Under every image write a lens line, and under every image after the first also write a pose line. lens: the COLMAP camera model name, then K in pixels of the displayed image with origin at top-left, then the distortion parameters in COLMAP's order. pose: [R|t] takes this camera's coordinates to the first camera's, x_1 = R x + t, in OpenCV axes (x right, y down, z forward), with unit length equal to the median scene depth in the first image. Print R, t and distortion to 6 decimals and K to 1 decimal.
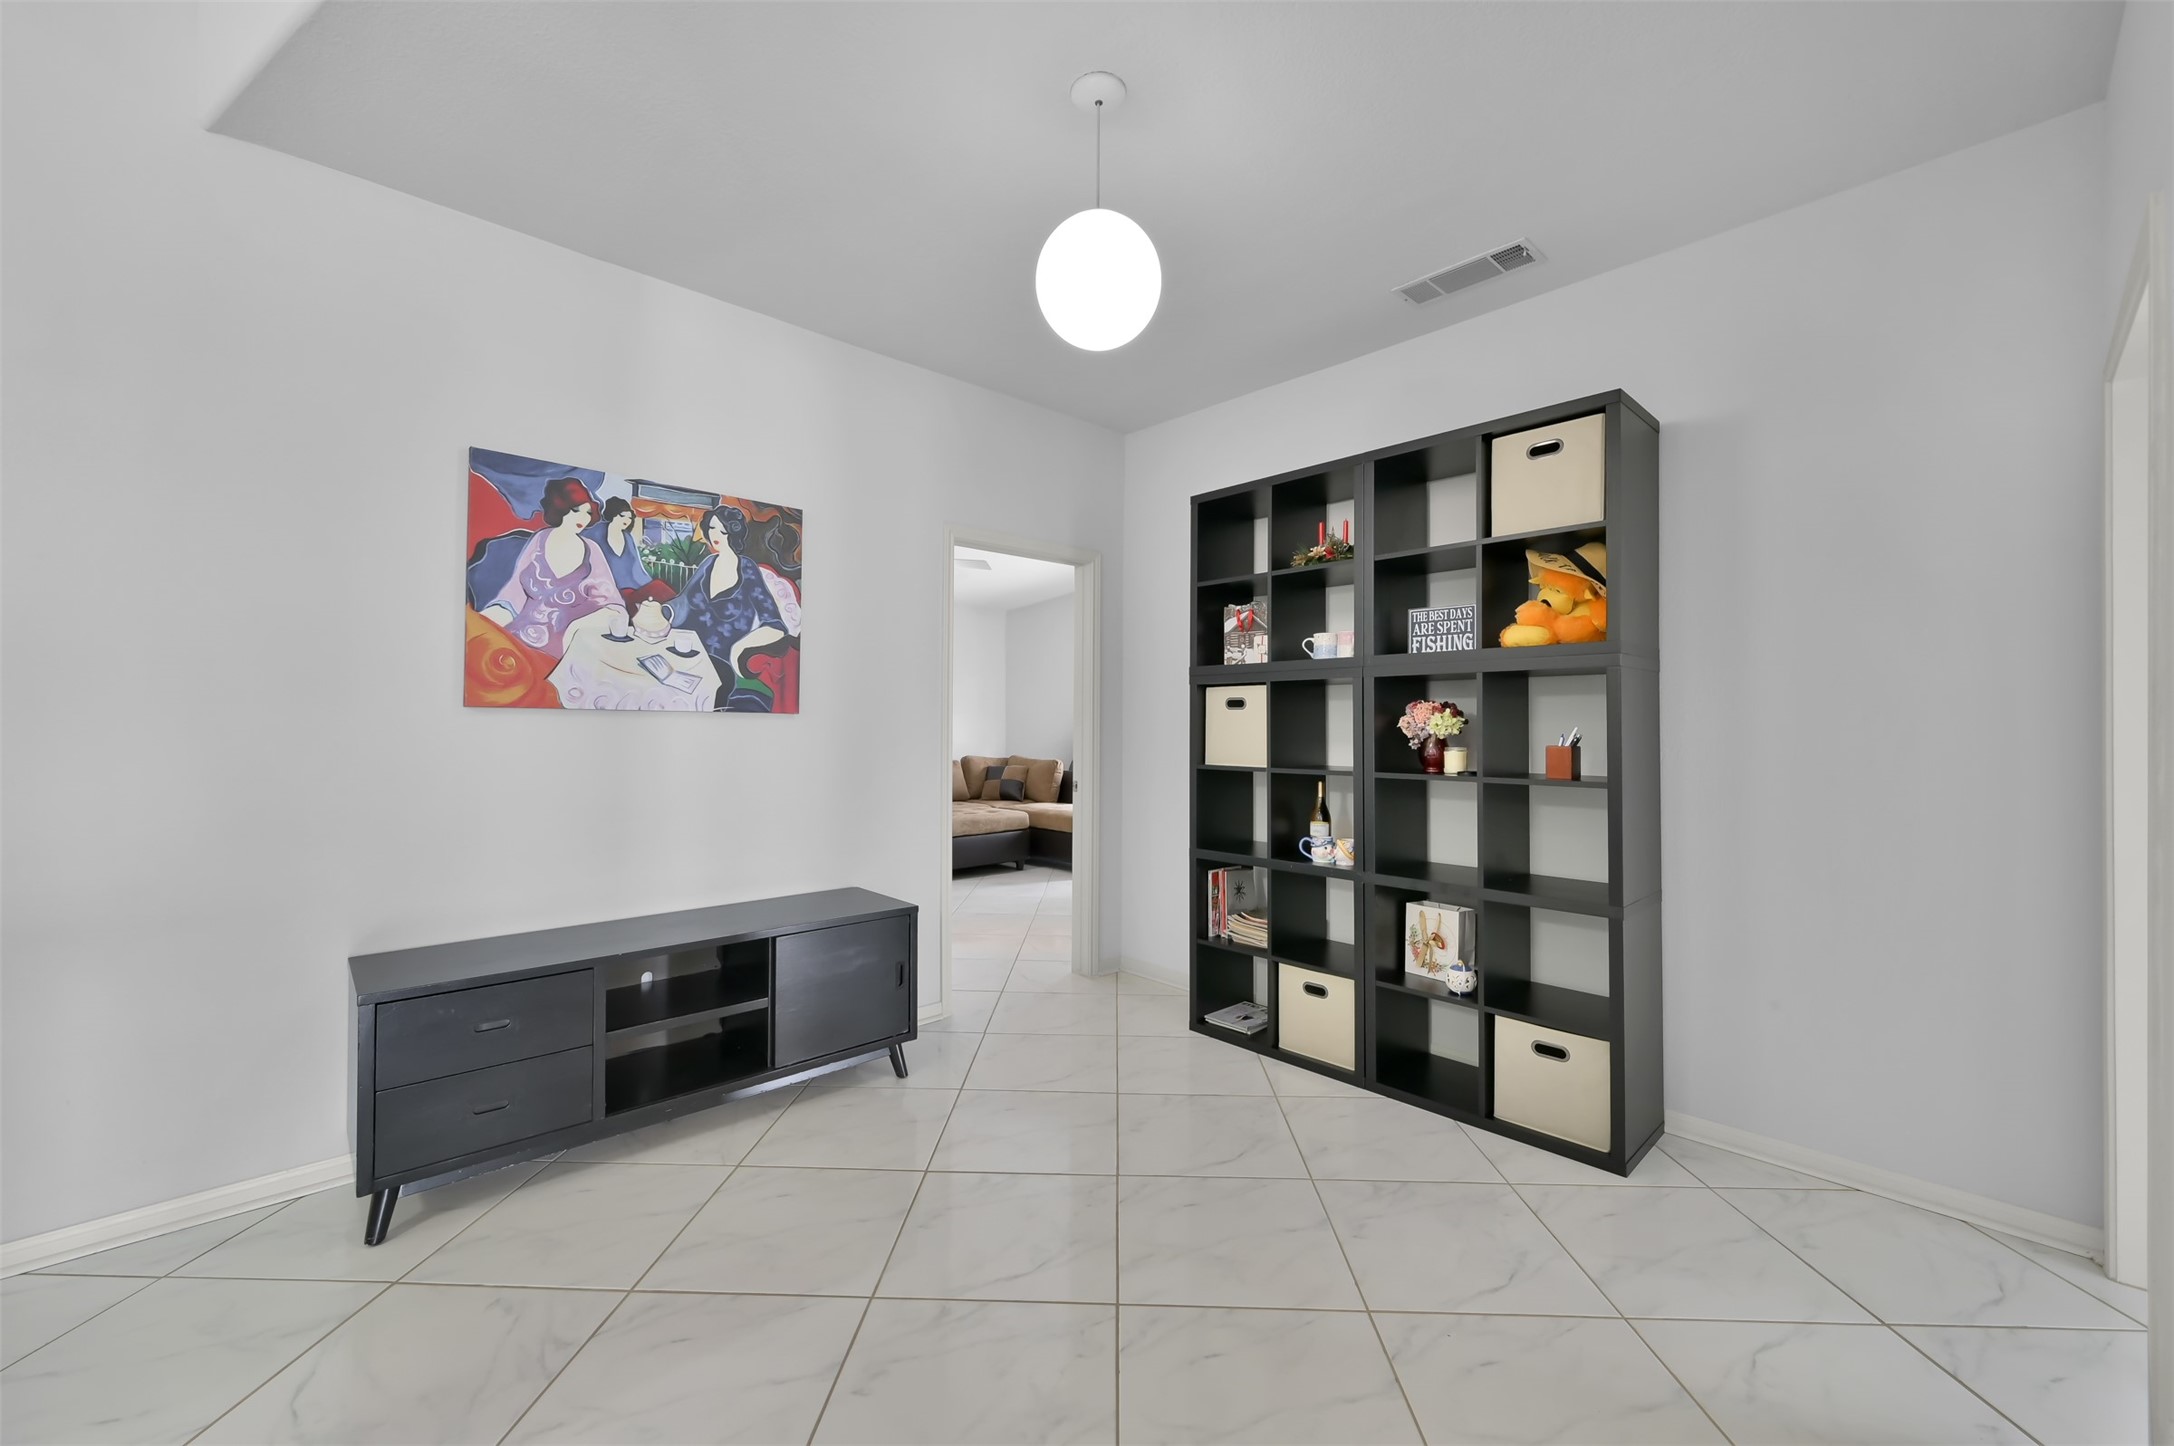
lens RADIAL K [[840.9, 0, 1090.4], [0, 840.9, 712.0], [0, 0, 1]] dist [-0.000085, 0.000118]
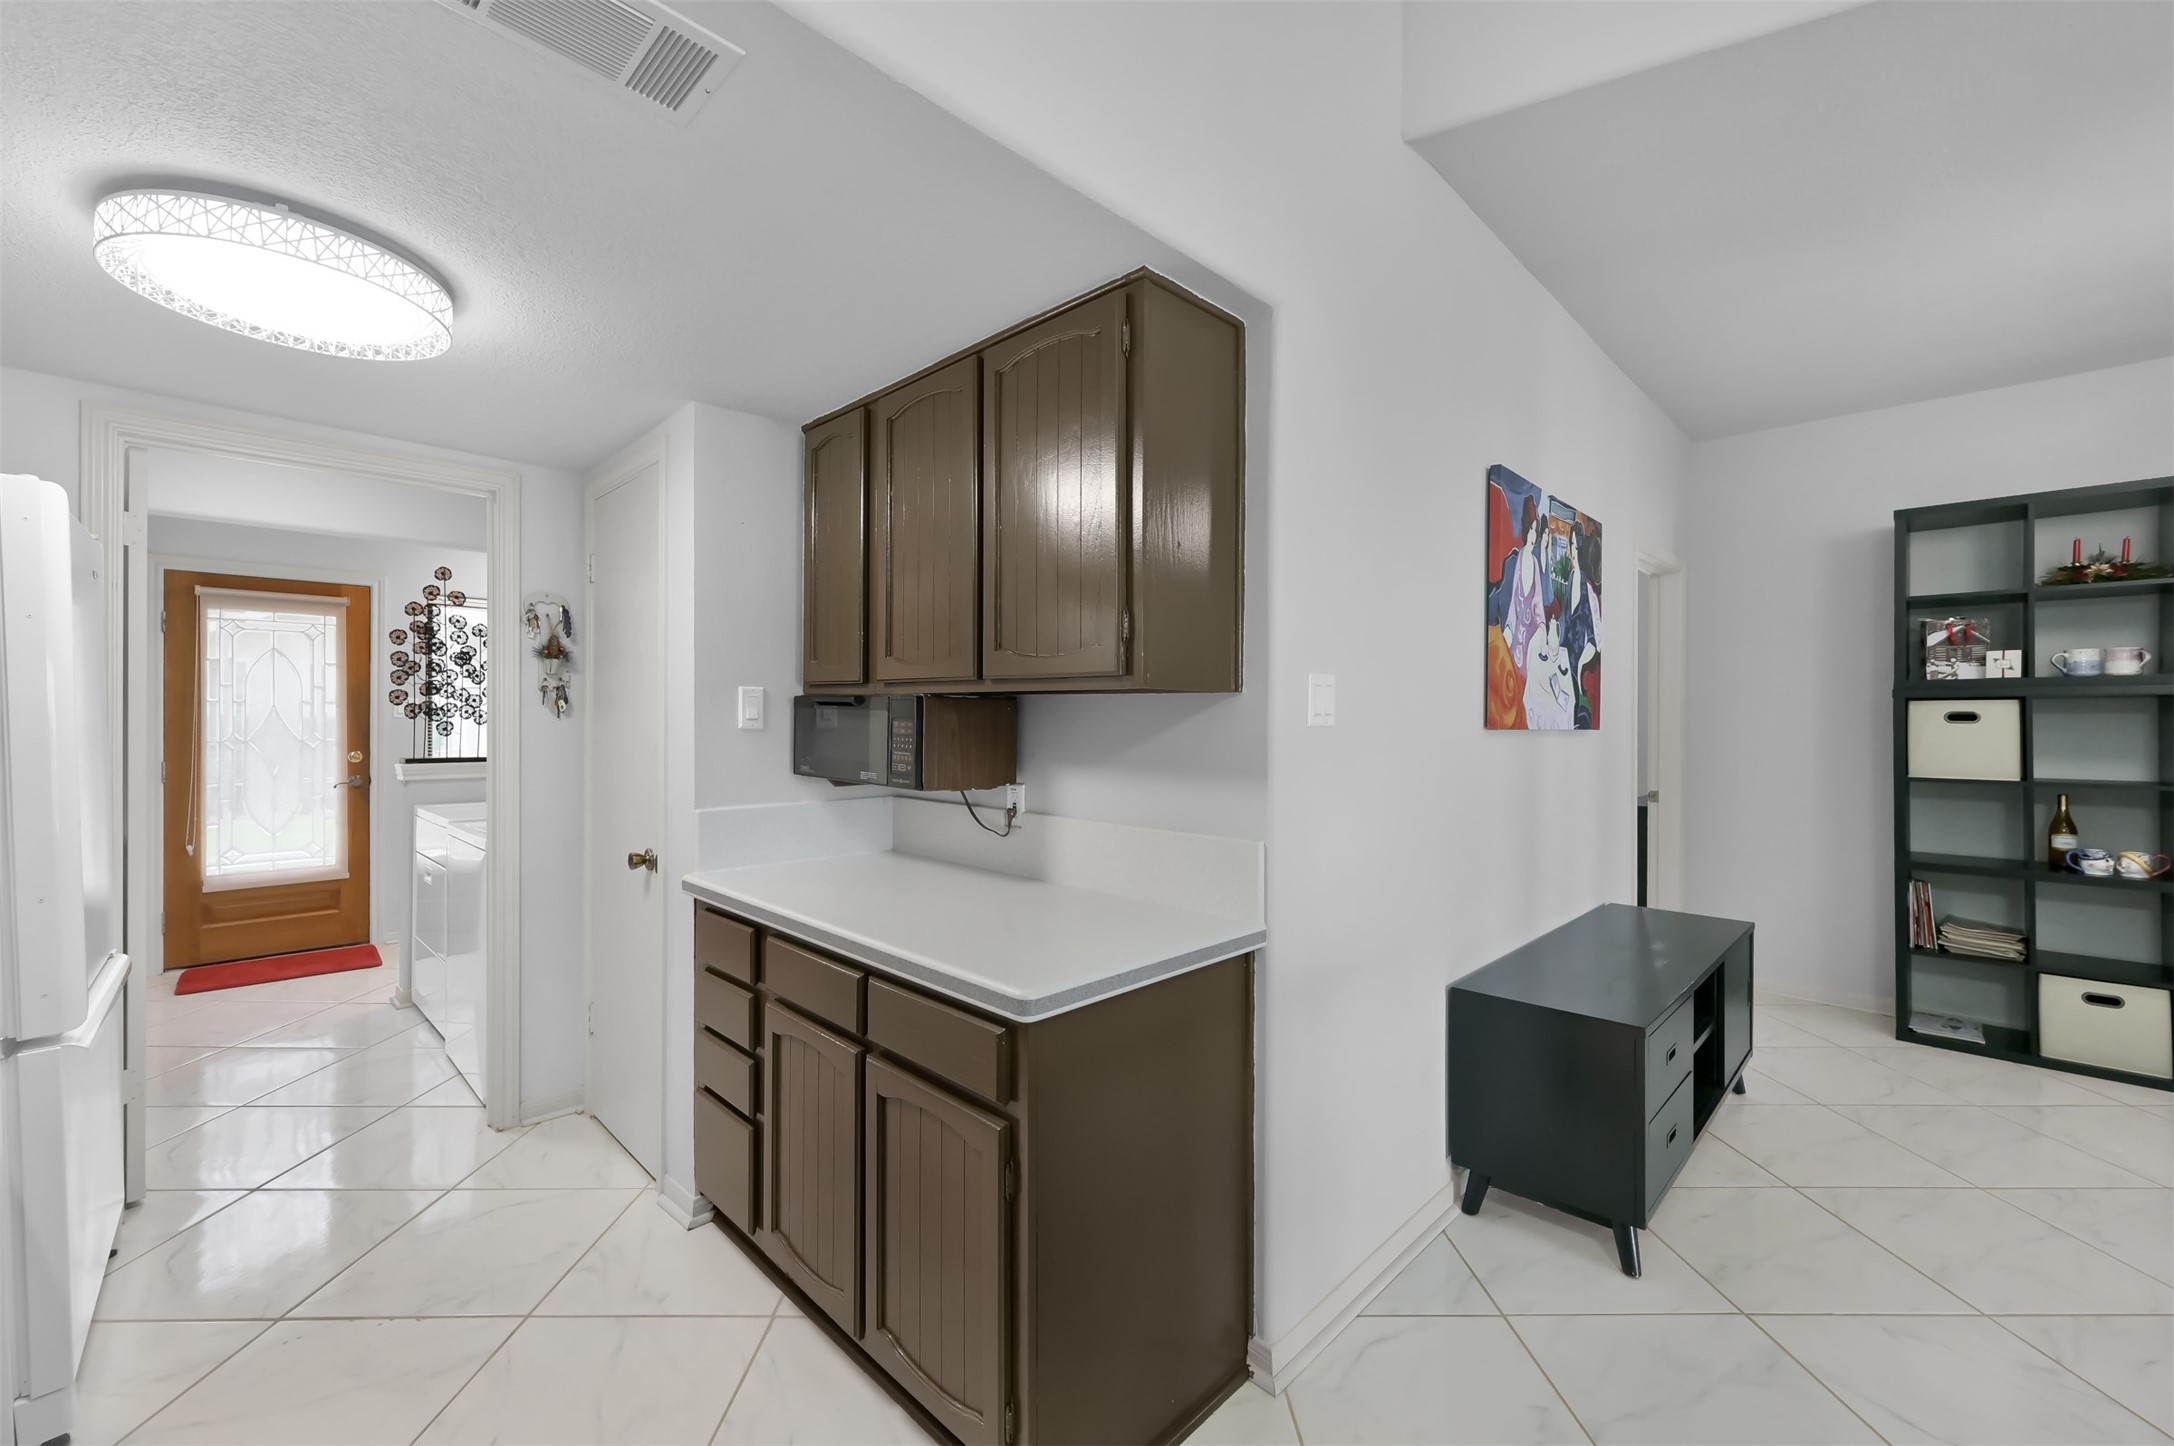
lens RADIAL K [[884.1, 0, 1087.0], [0, 884.1, 723.0], [0, 0, 1]] dist [-0.001185, -0.000363]
pose [[0.999177, -0.001886, 0.040519, -0.978025], [0.001126, 0.999824, 0.018750, -0.026125], [-0.040547, -0.018689, 0.999003, -0.015745]]
